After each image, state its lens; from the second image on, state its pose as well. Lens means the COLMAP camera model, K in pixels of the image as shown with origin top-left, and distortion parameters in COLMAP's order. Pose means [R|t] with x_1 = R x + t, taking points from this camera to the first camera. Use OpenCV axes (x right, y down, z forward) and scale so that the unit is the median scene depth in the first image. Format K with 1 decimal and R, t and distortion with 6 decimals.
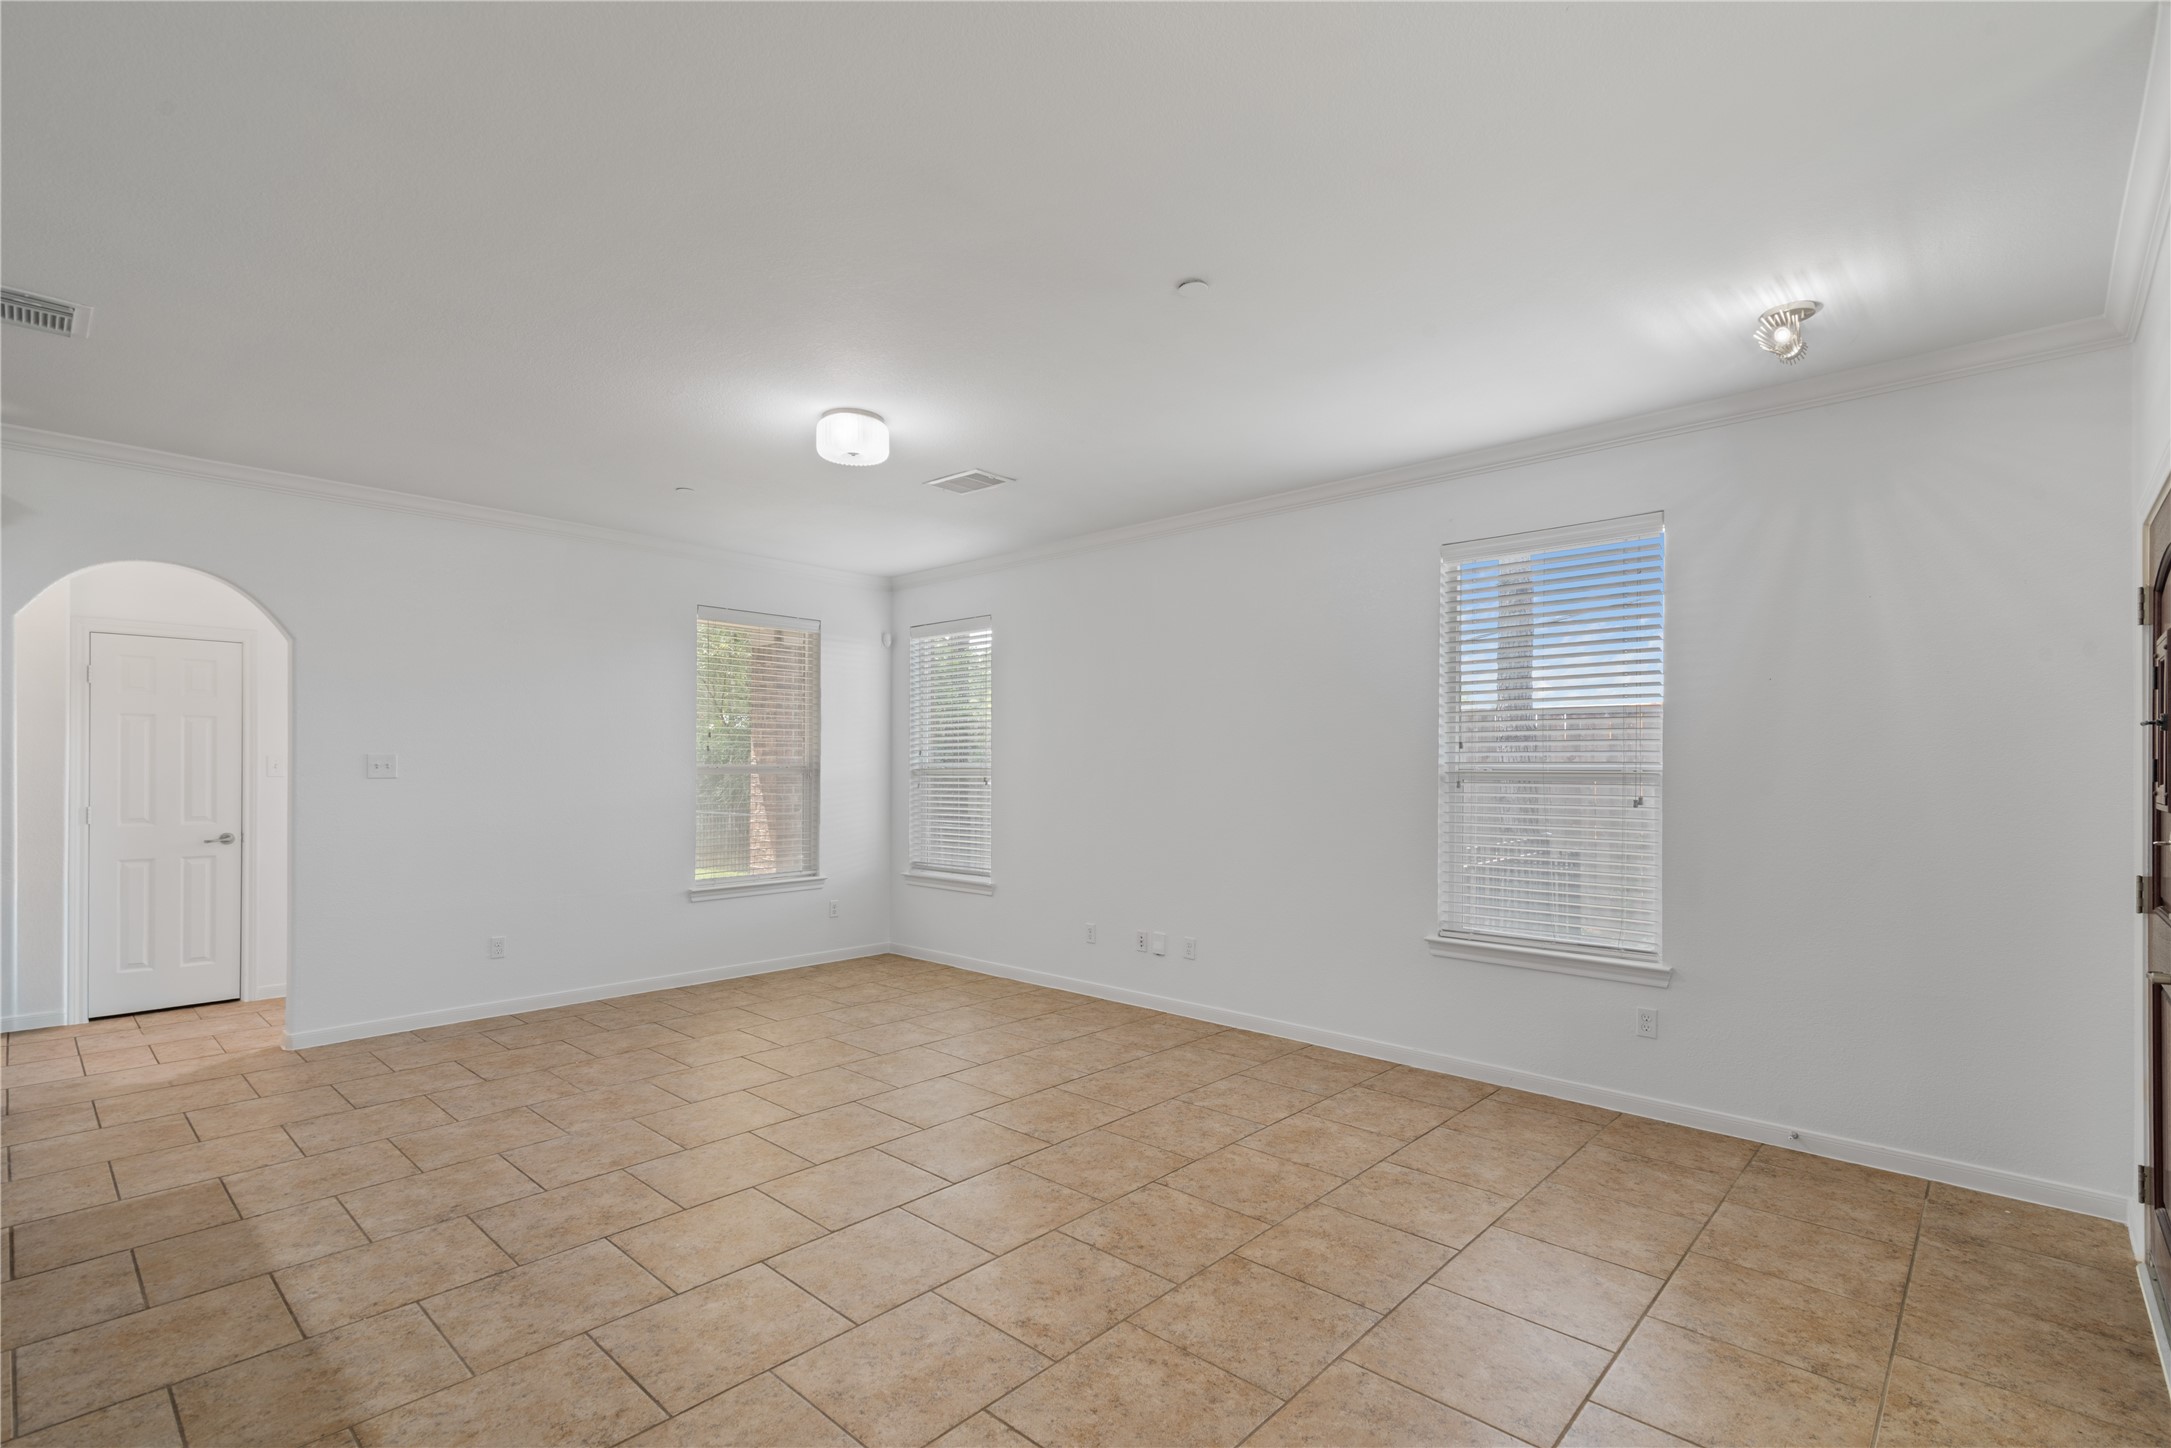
lens RADIAL K [[994.3, 0, 1090.5], [0, 994.3, 758.1], [0, 0, 1]] dist [0.023490, -0.003726]
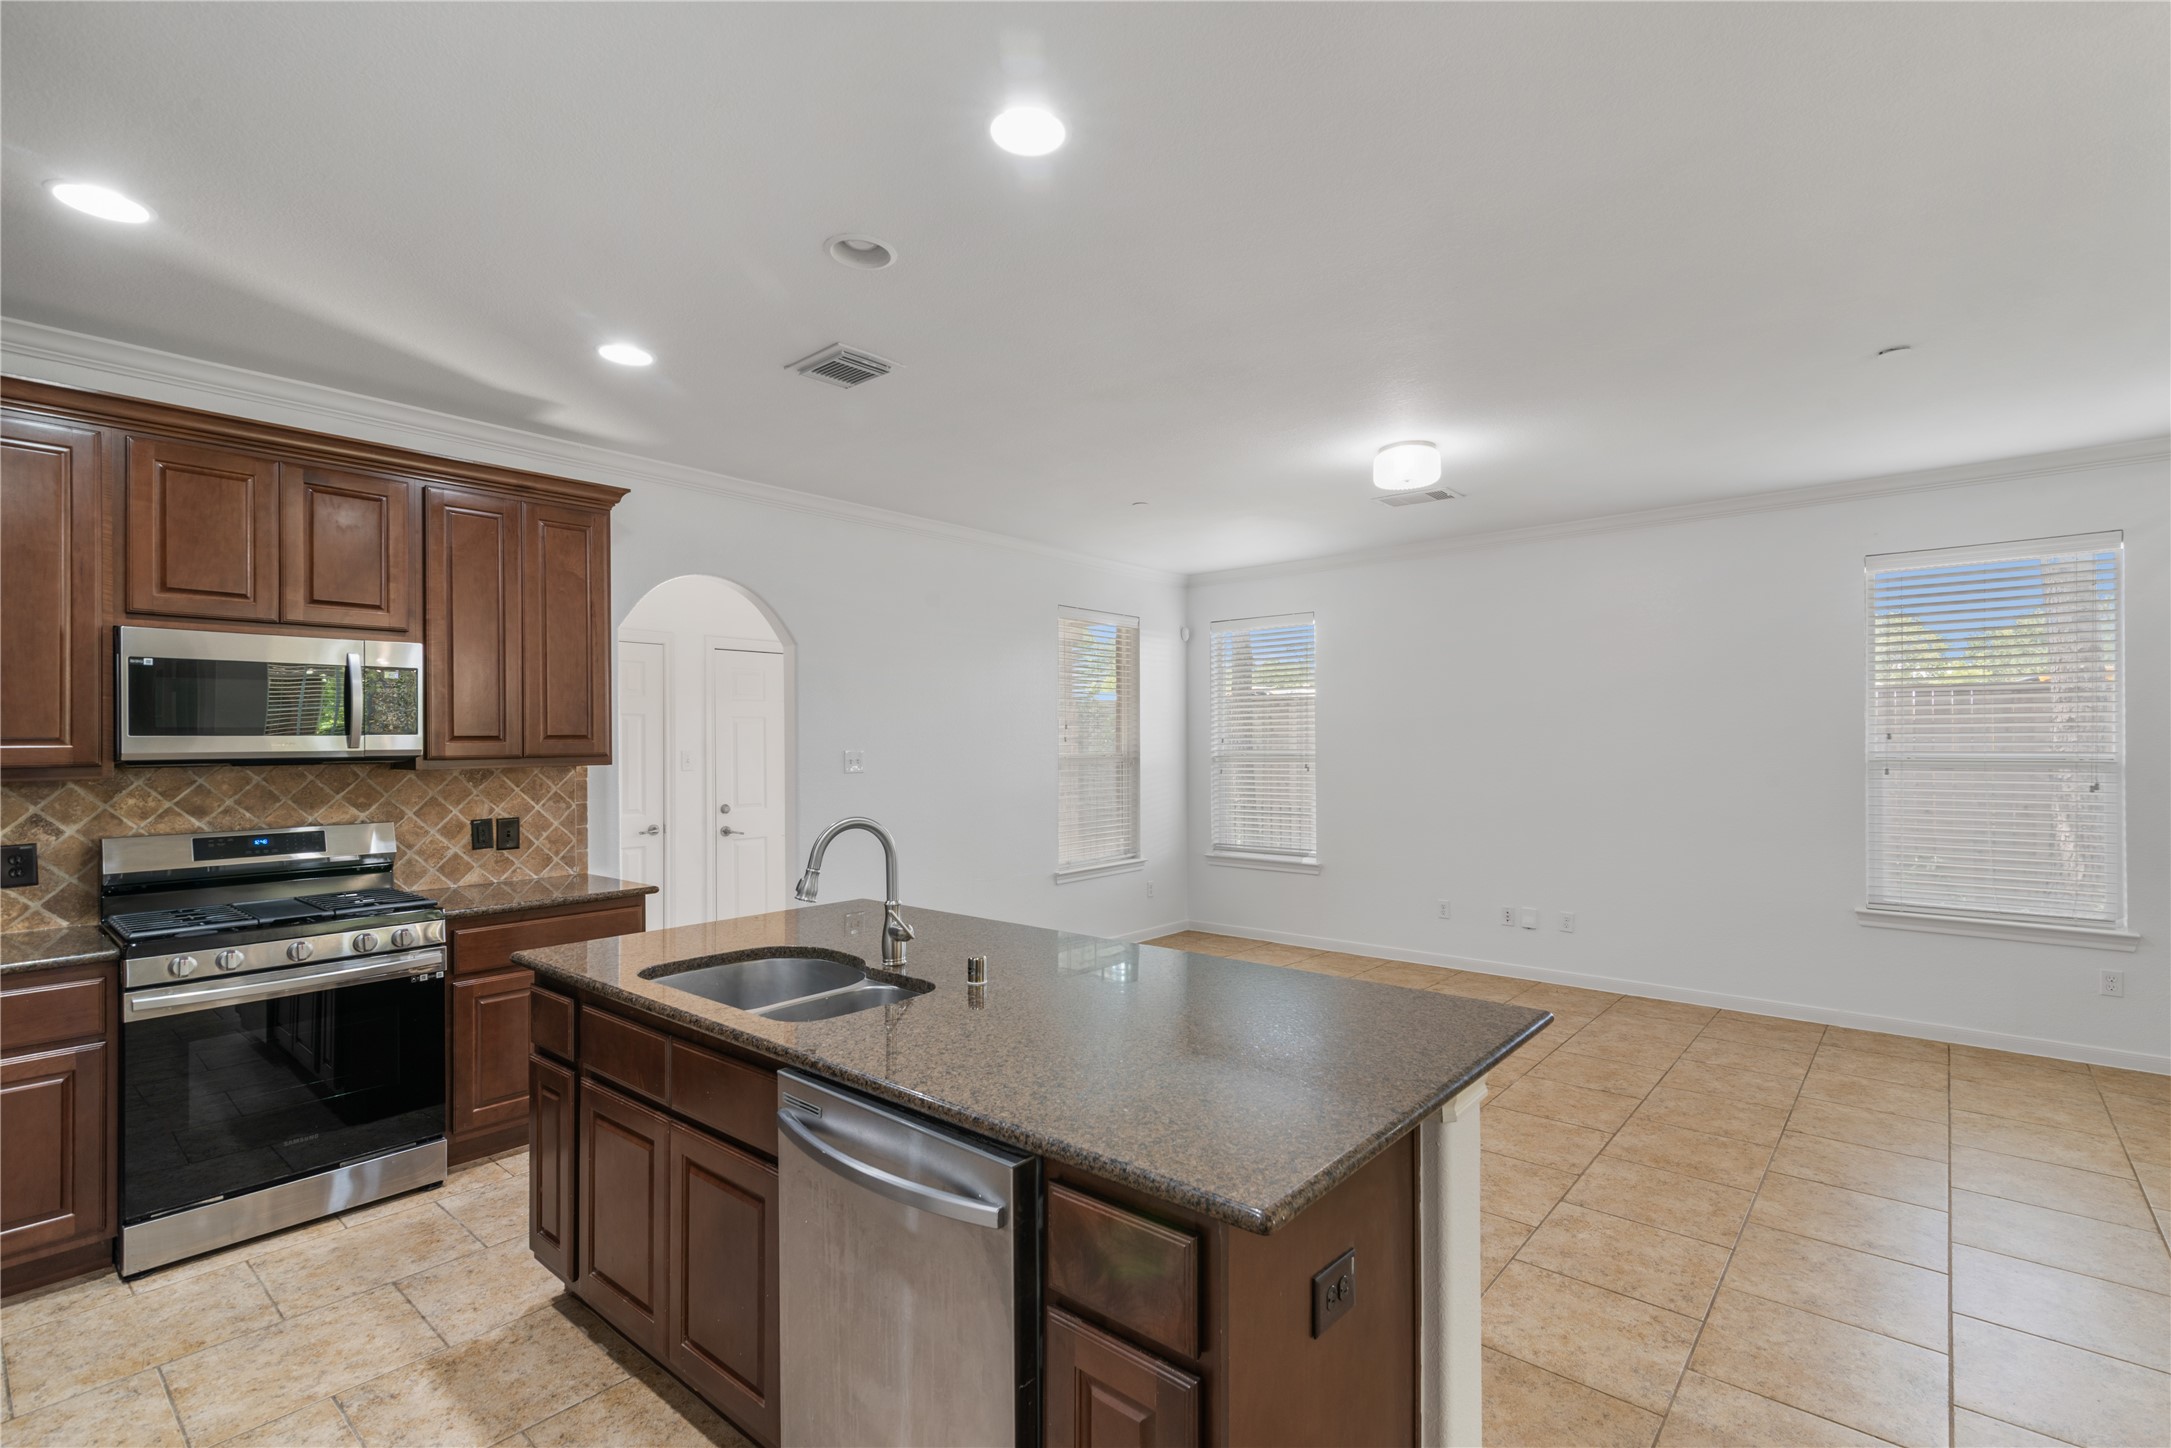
lens RADIAL K [[994.3, 0, 1099.8], [0, 994.3, 729.7], [0, 0, 1]] dist [0.023490, -0.003726]
pose [[0.998947, -0.007387, 0.045277, -0.603728], [0.007530, 0.999967, -0.002985, -0.024843], [-0.045254, 0.003322, 0.998970, -0.084909]]
